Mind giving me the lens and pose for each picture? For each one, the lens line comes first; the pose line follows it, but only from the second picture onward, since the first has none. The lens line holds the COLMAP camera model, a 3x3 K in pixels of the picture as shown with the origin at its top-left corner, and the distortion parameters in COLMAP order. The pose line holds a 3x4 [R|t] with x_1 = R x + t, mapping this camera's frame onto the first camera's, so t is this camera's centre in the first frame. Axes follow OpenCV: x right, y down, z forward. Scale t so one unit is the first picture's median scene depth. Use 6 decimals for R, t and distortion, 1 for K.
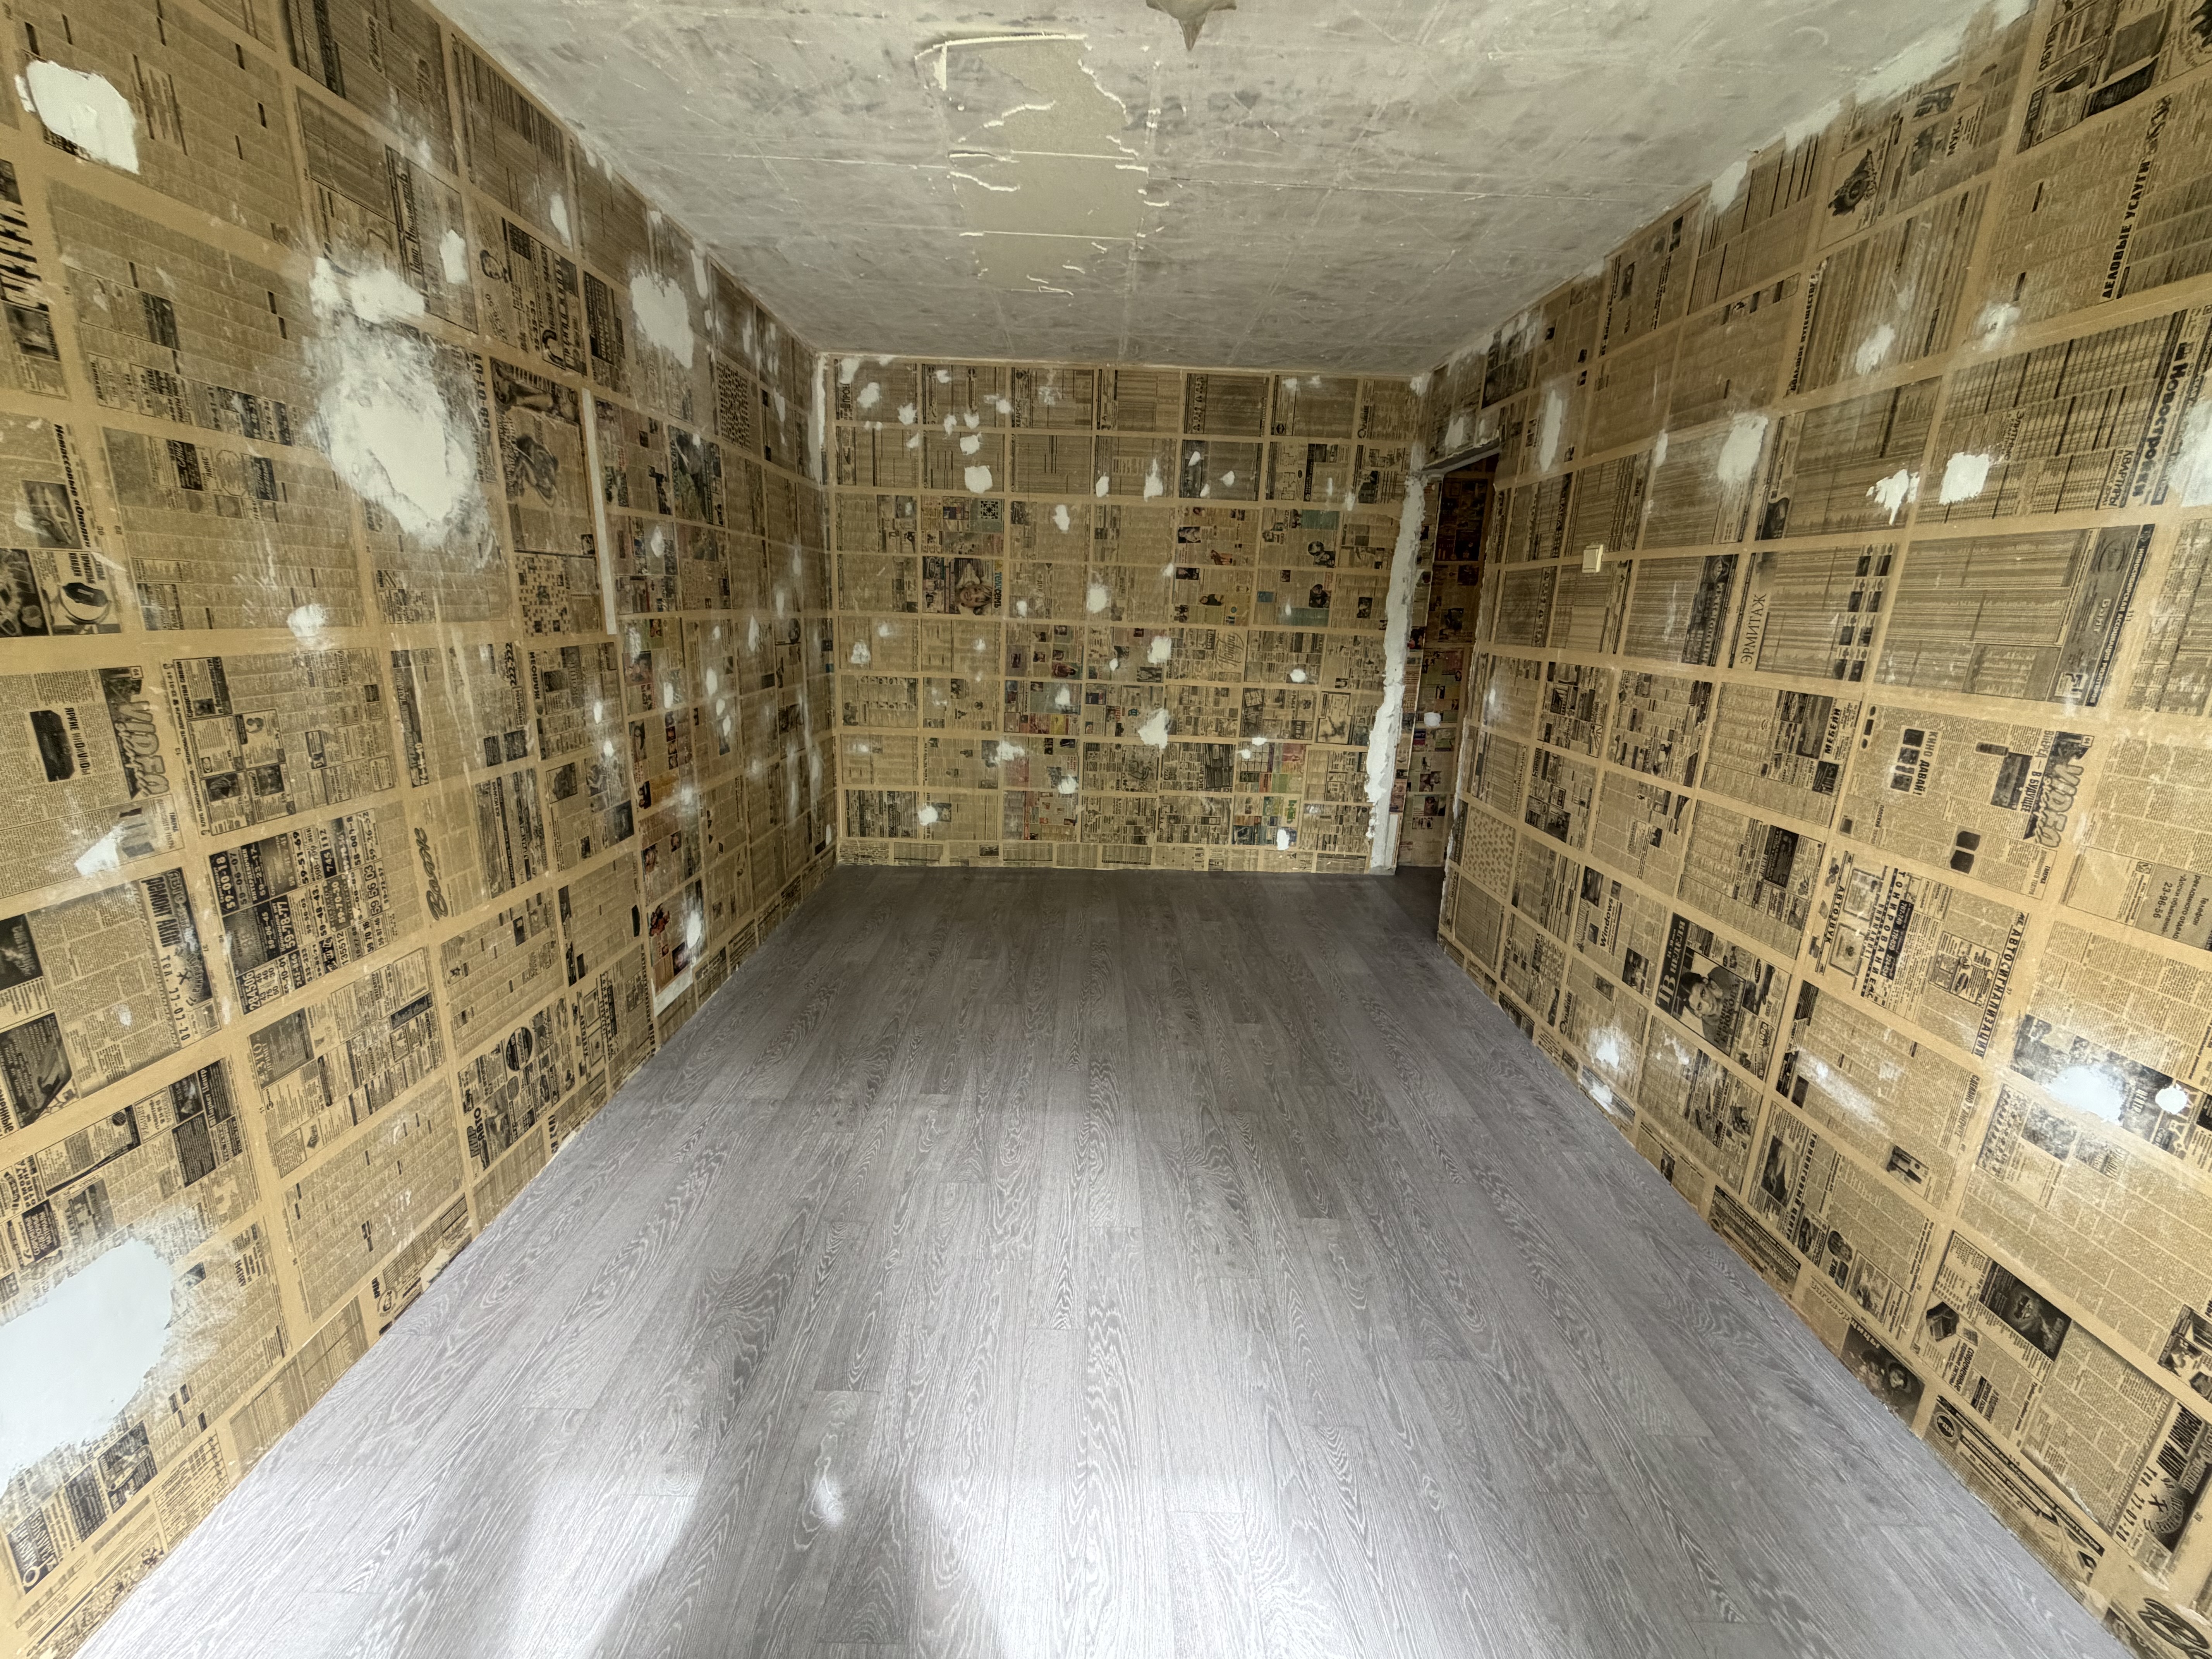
lens RADIAL K [[880.2, 0, 1092.0], [0, 880.2, 832.9], [0, 0, 1]] dist [-0.000178, -0.000096]
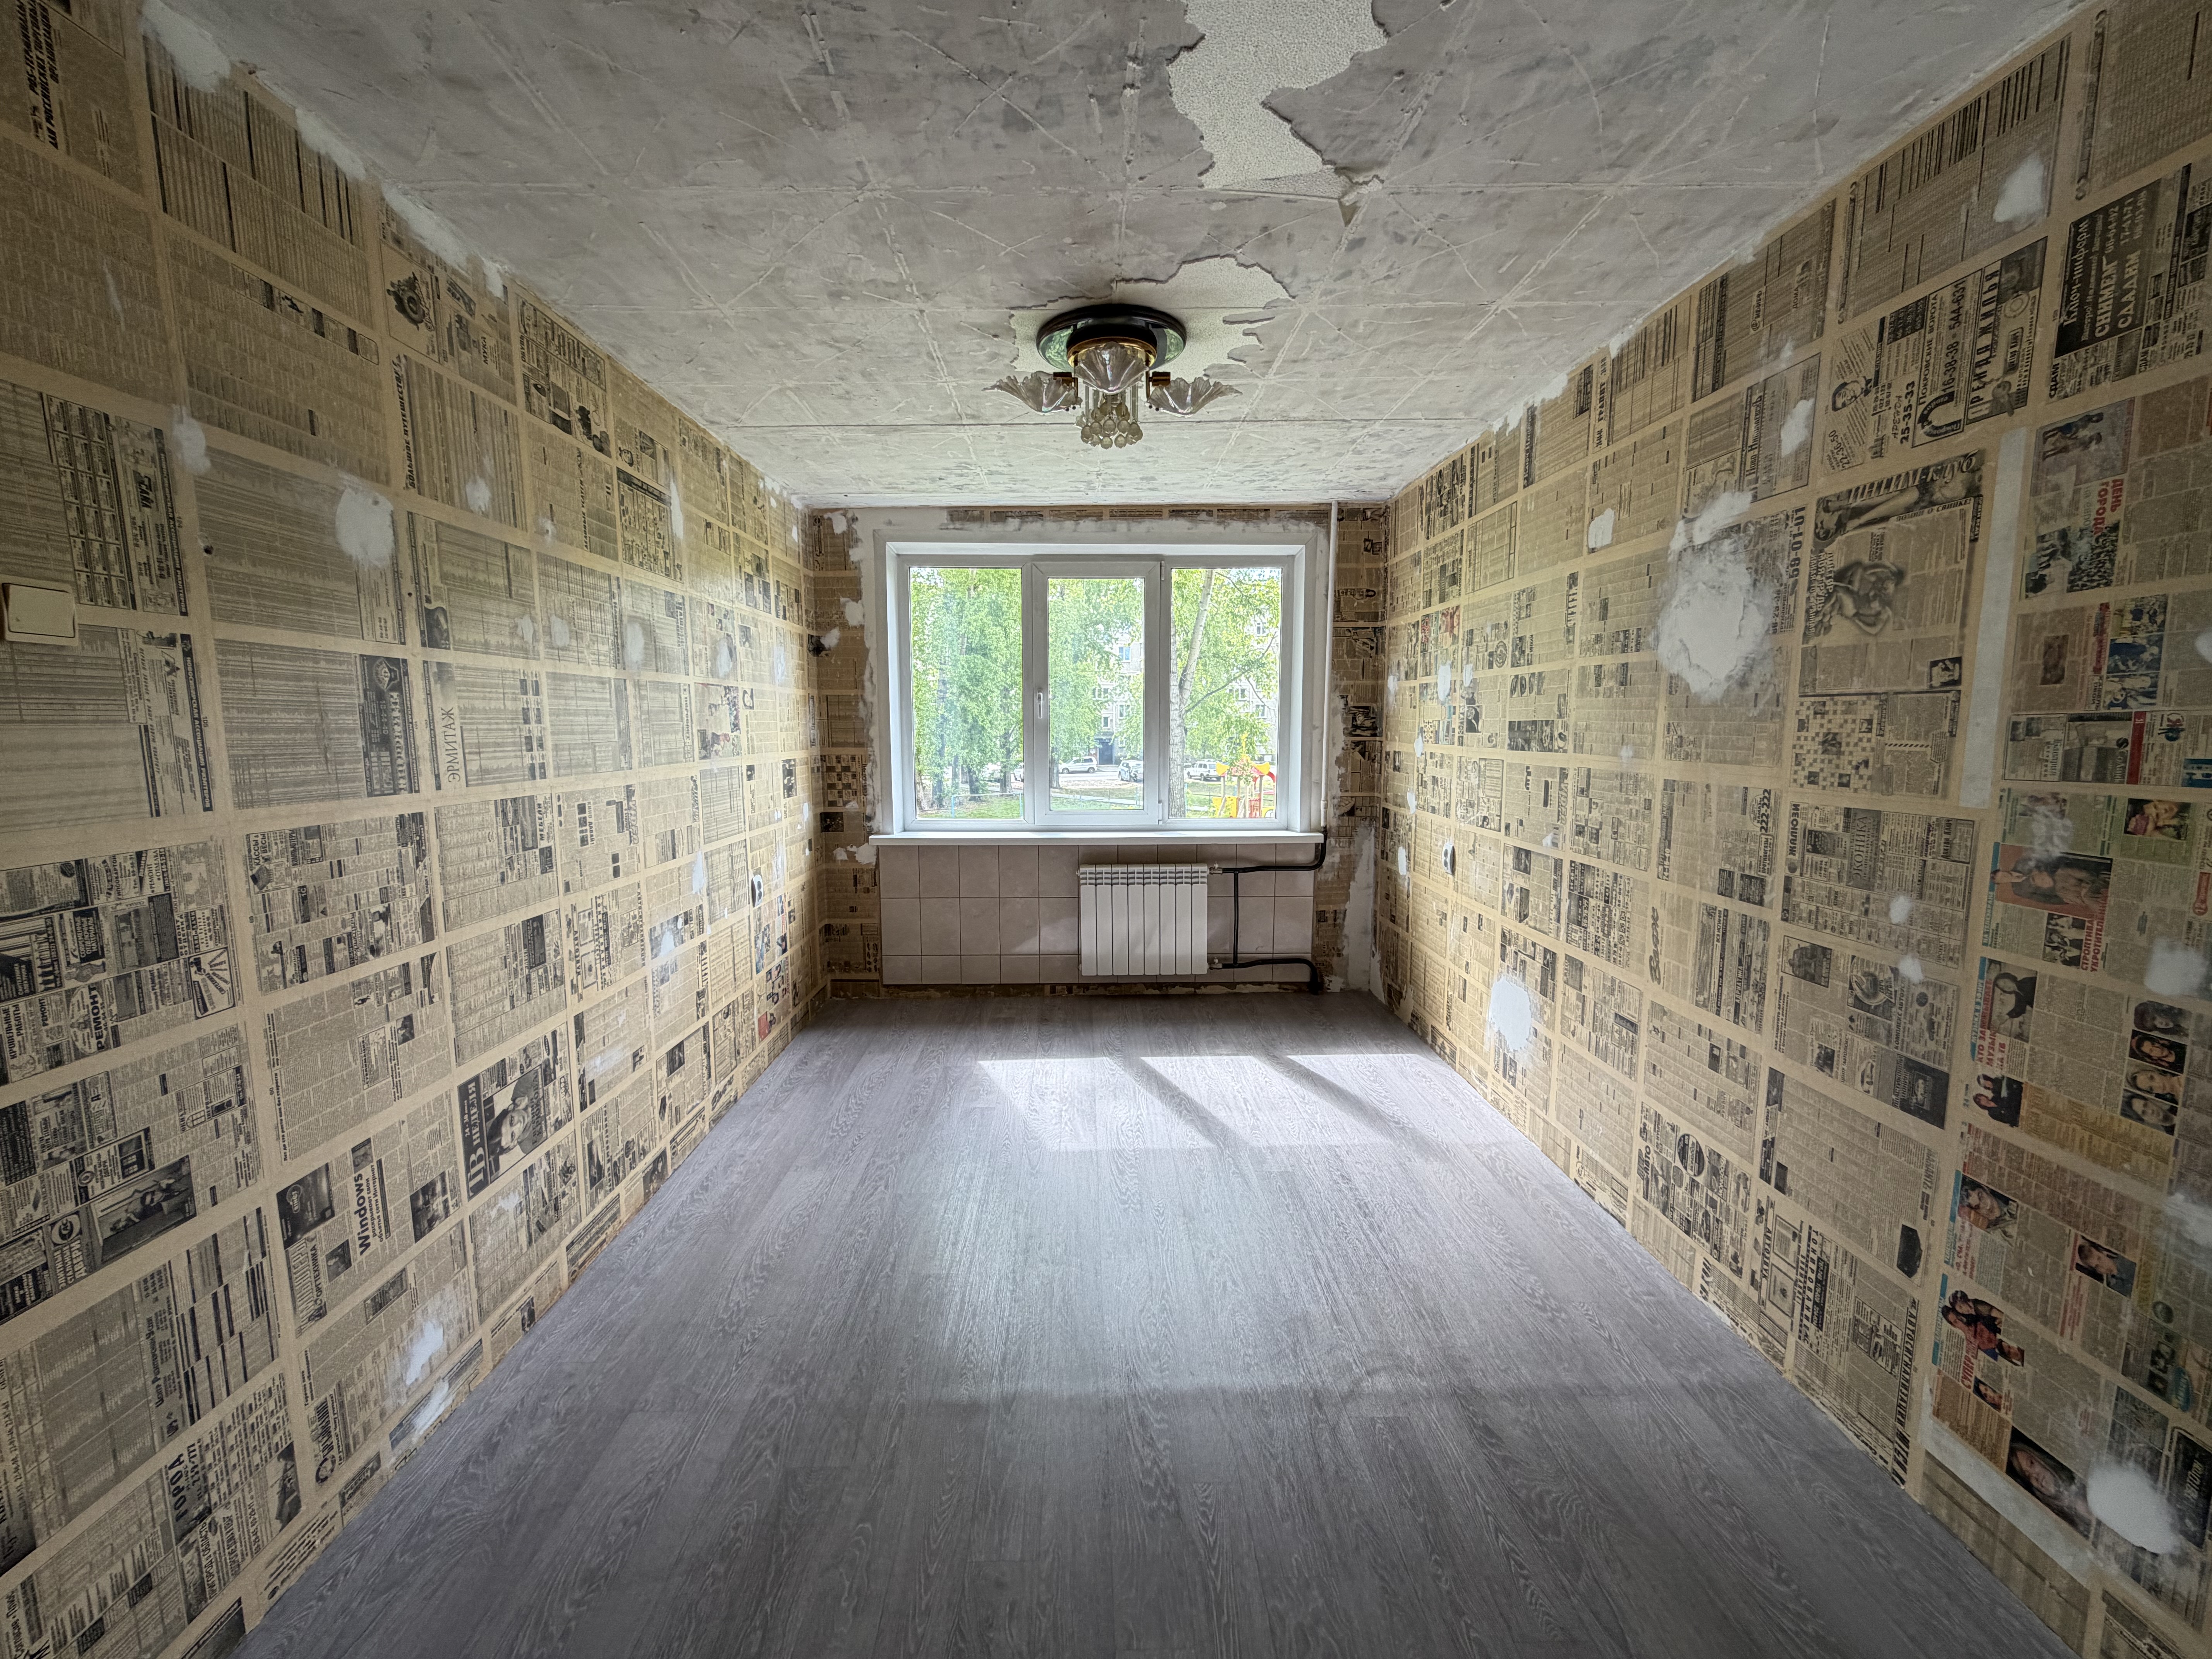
lens RADIAL K [[880.2, 0, 1111.6], [0, 880.2, 829.3], [0, 0, 1]] dist [-0.000178, -0.000096]
pose [[-0.999018, -0.020818, -0.039116, 0.106903], [-0.033834, 0.928416, 0.369998, -0.528883], [0.028613, 0.370958, -0.928209, 1.966081]]
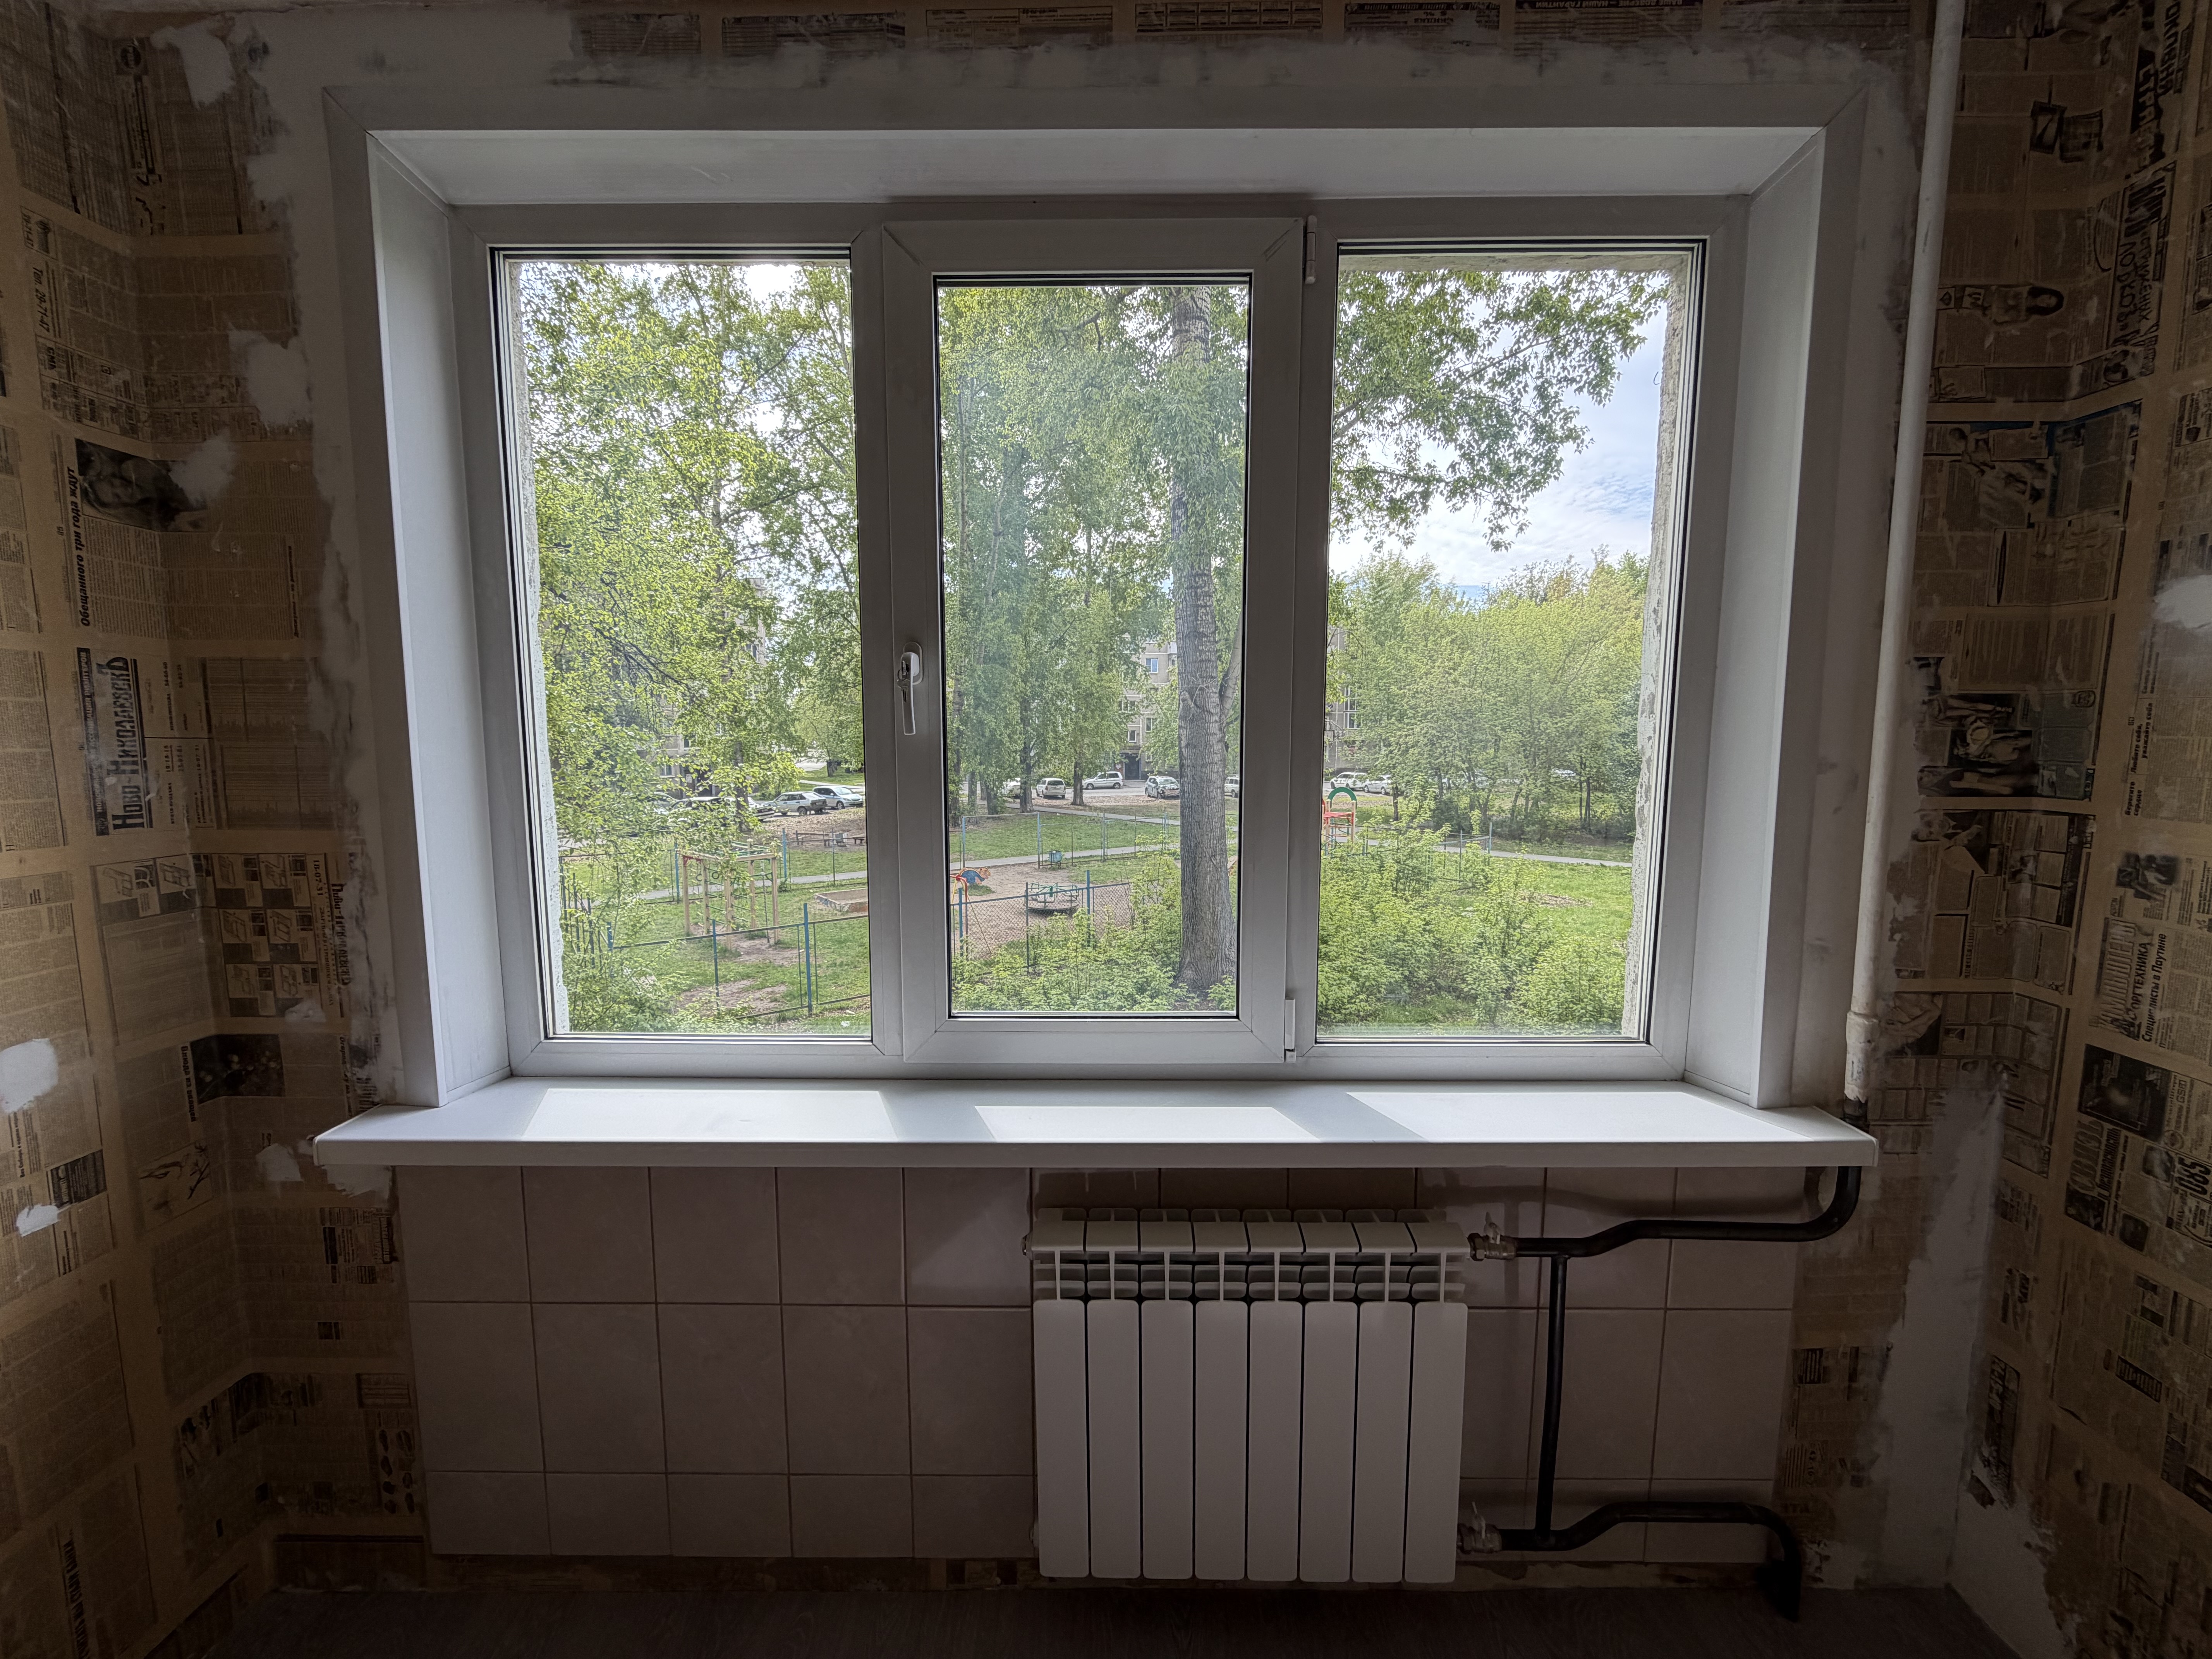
lens RADIAL K [[880.2, 0, 1111.1], [0, 880.2, 825.0], [0, 0, 1]] dist [-0.000178, -0.000096]
pose [[-0.999651, -0.025122, -0.008177, 0.074361], [-0.026392, 0.935419, 0.352556, -0.297096], [-0.001208, 0.352649, -0.935755, 1.066943]]
